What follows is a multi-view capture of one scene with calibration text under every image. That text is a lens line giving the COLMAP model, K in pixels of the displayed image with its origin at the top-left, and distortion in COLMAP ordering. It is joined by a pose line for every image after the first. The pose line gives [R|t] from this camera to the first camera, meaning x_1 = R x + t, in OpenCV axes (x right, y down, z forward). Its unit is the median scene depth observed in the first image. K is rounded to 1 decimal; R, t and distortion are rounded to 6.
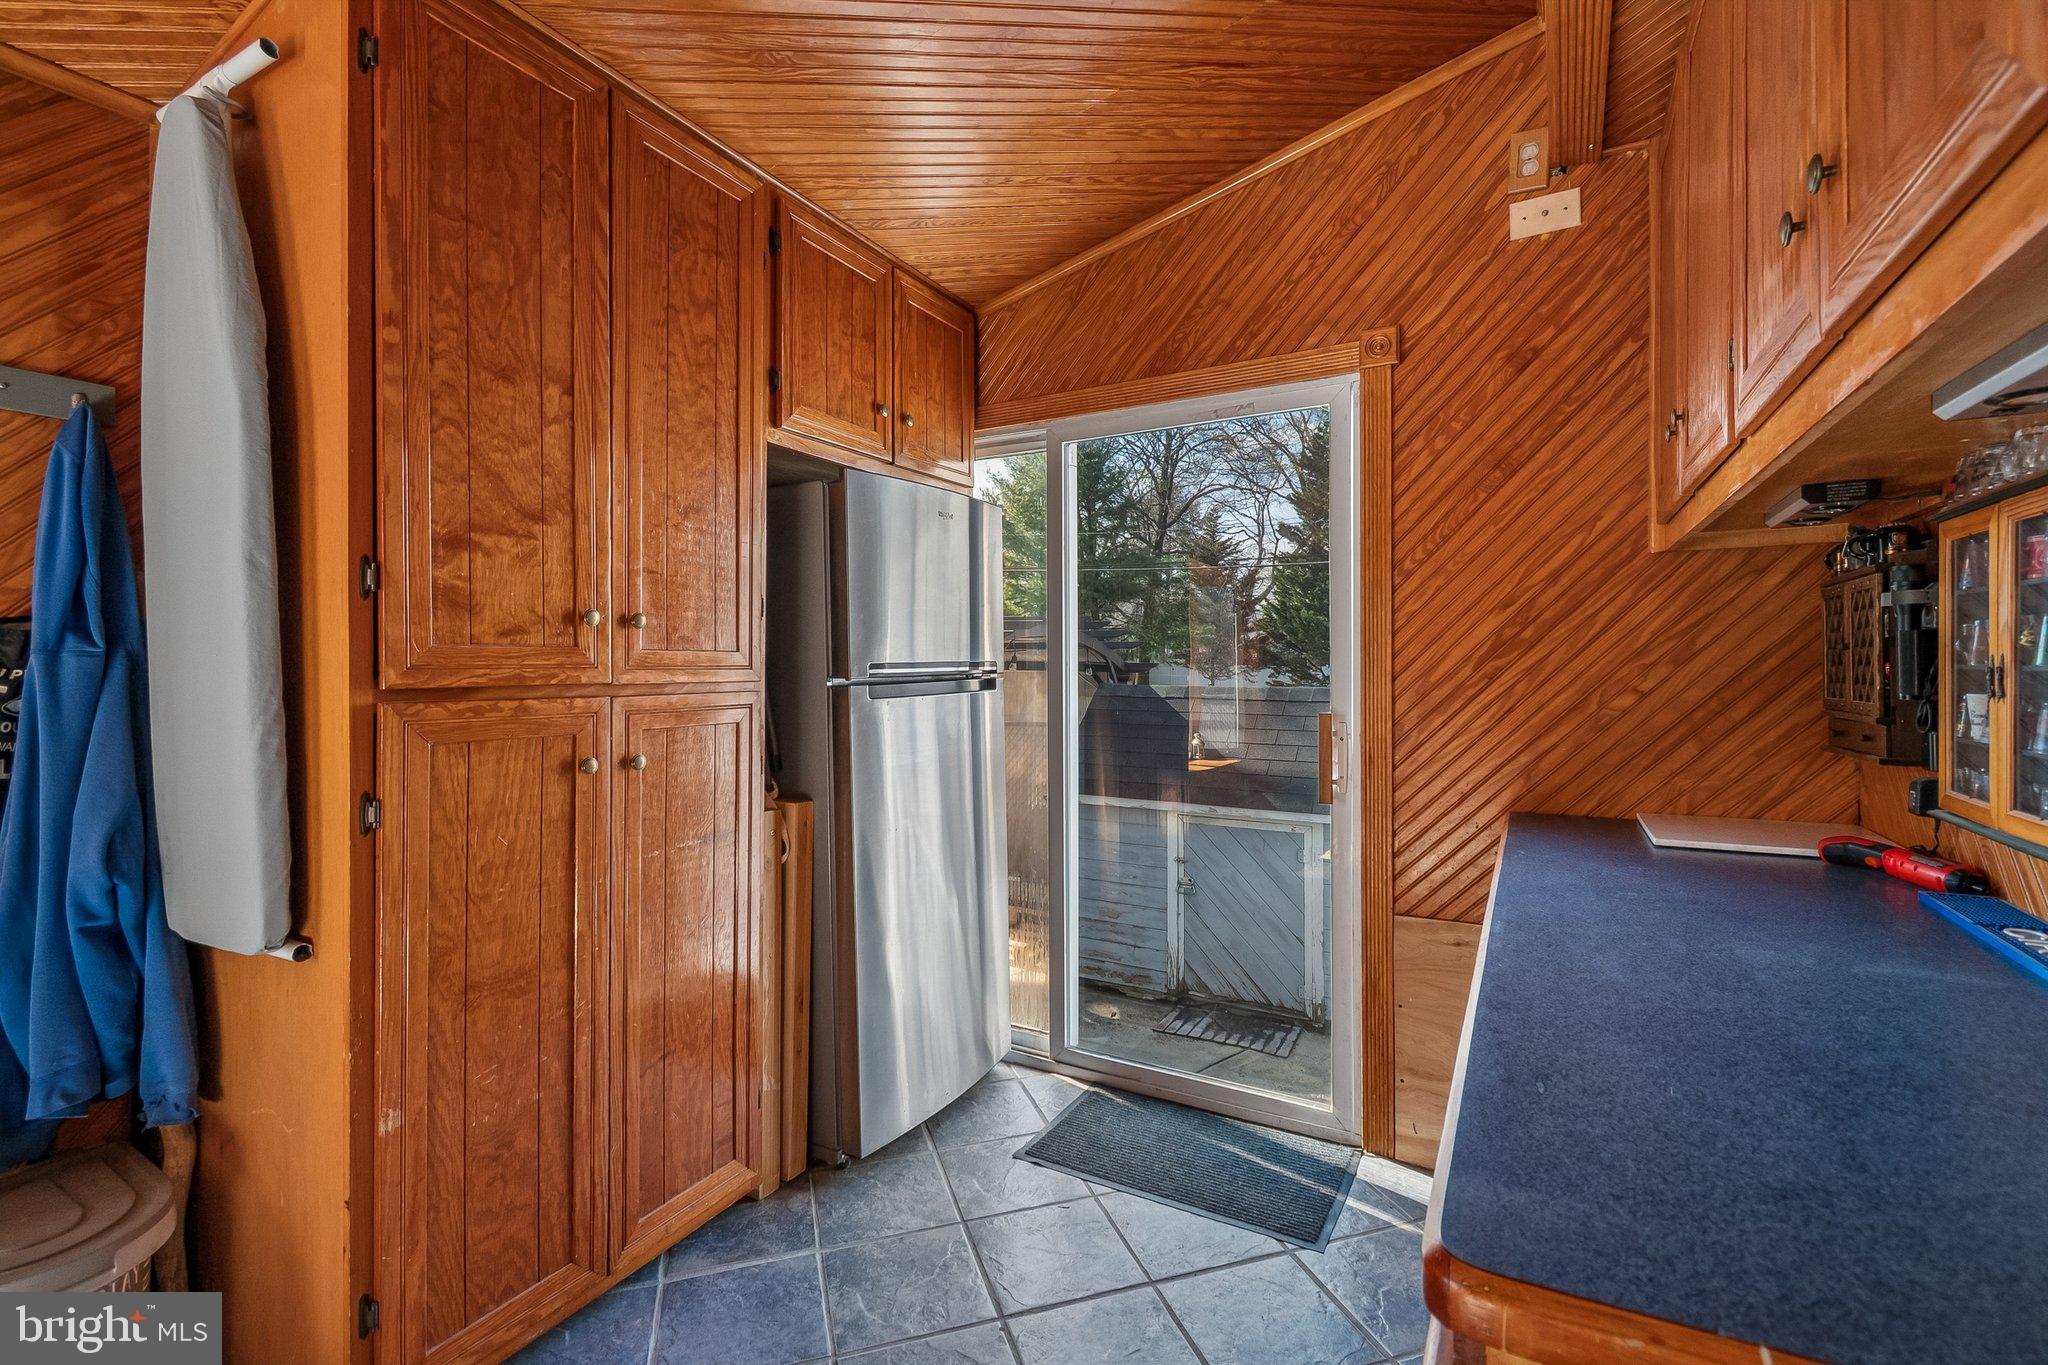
lens RADIAL K [[926.0, 0, 1026.0], [0, 926.0, 669.7], [0, 0, 1]] dist [0.001582, -0.000487]
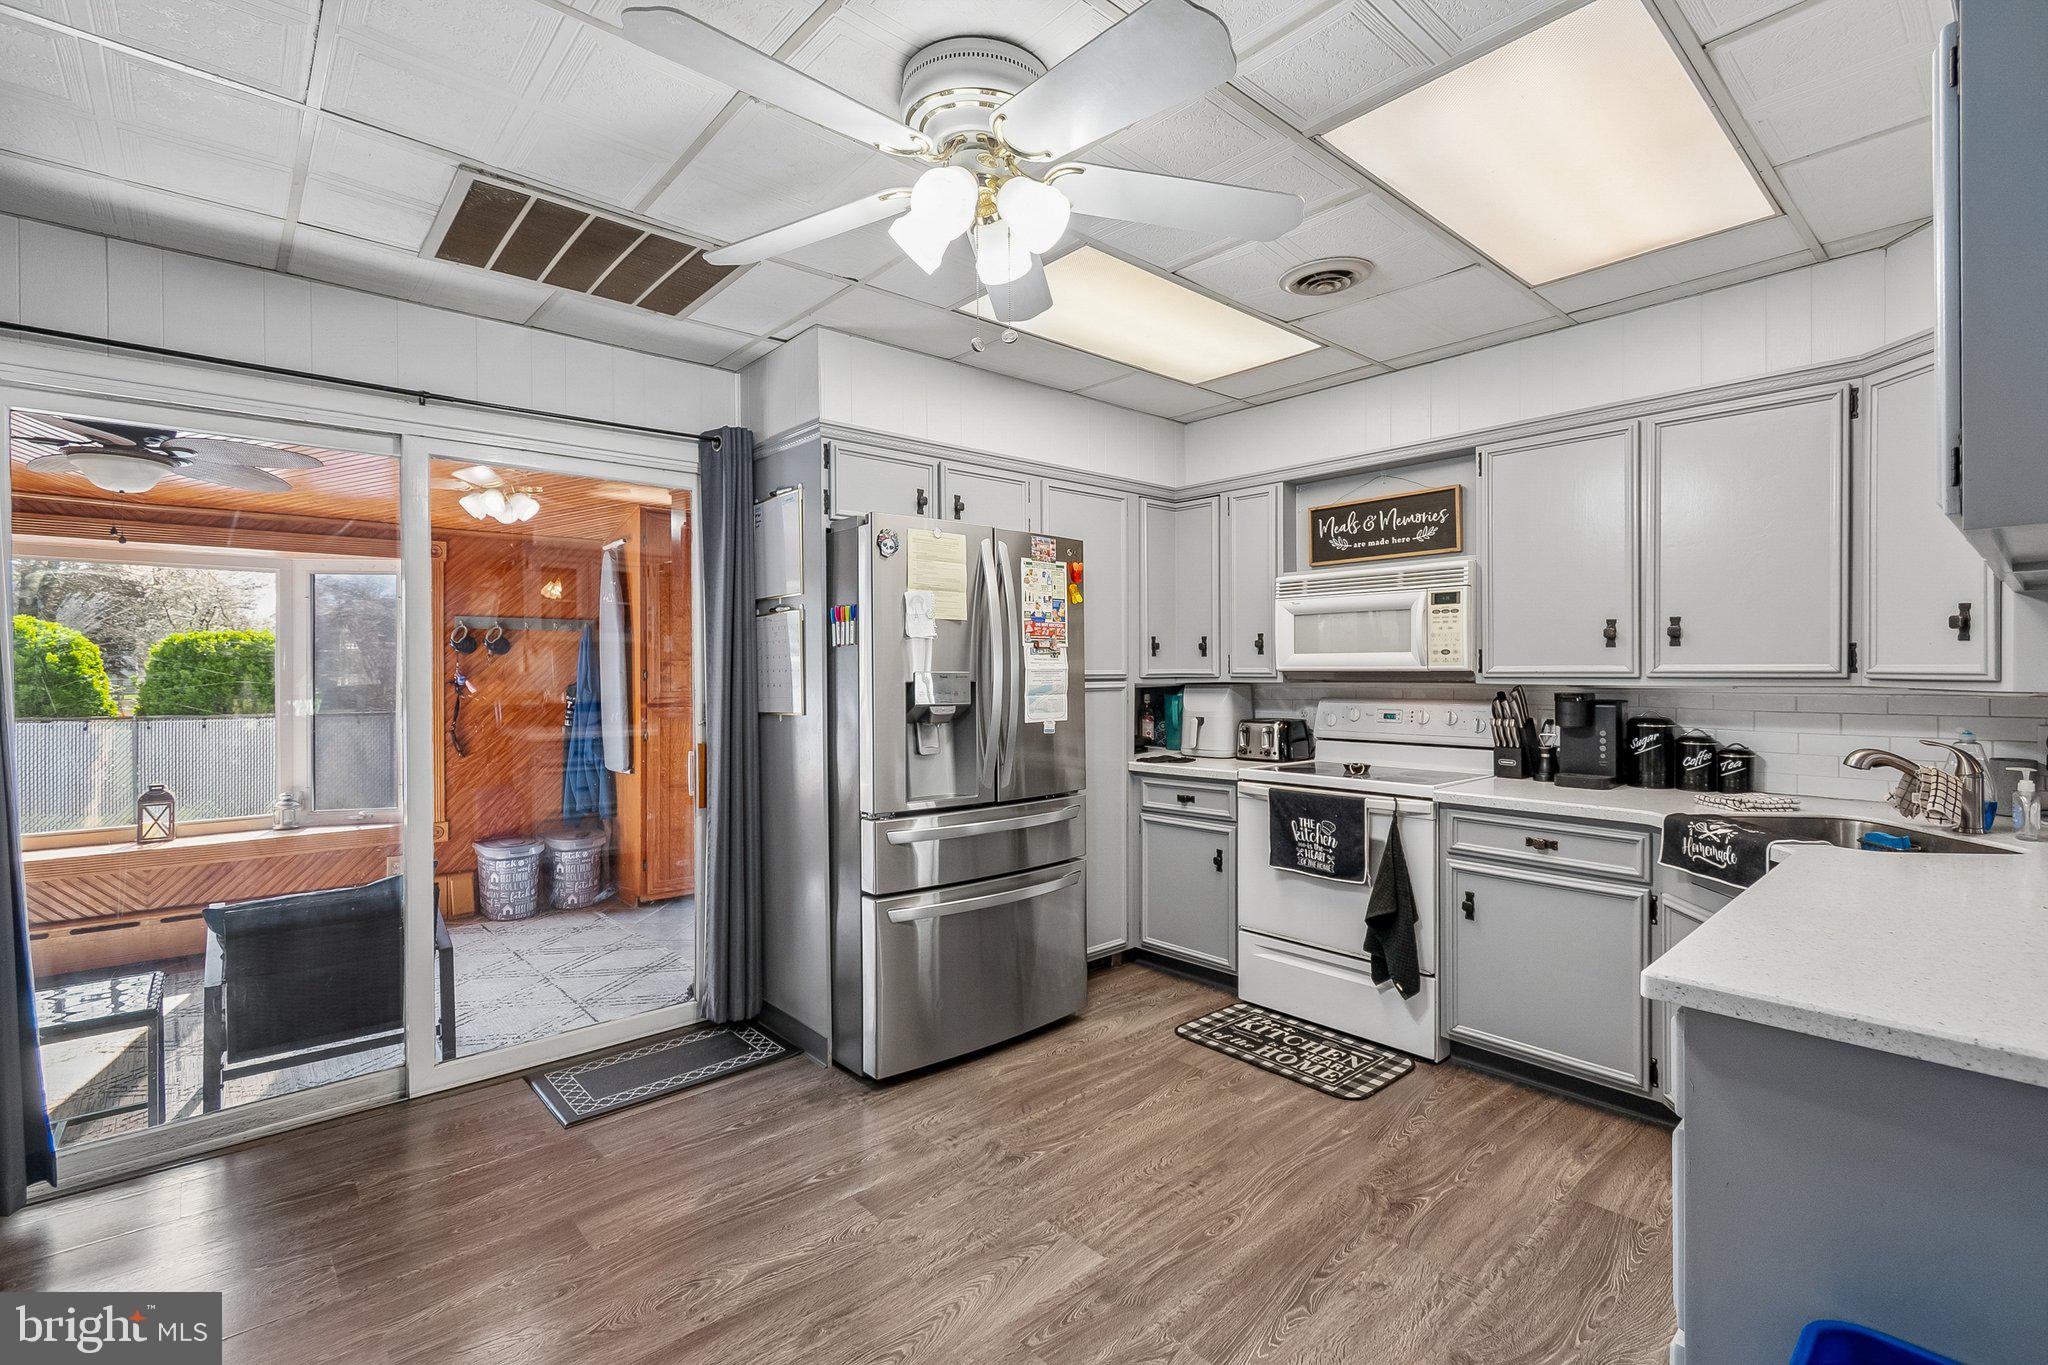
lens RADIAL K [[926.0, 0, 1025.0], [0, 926.0, 679.0], [0, 0, 1]] dist [0.001582, -0.000487]
pose [[0.939524, -0.001484, -0.342480, 2.037754], [0.001714, 0.999998, 0.000370, -0.080969], [0.342479, -0.000934, 0.939525, -2.020198]]
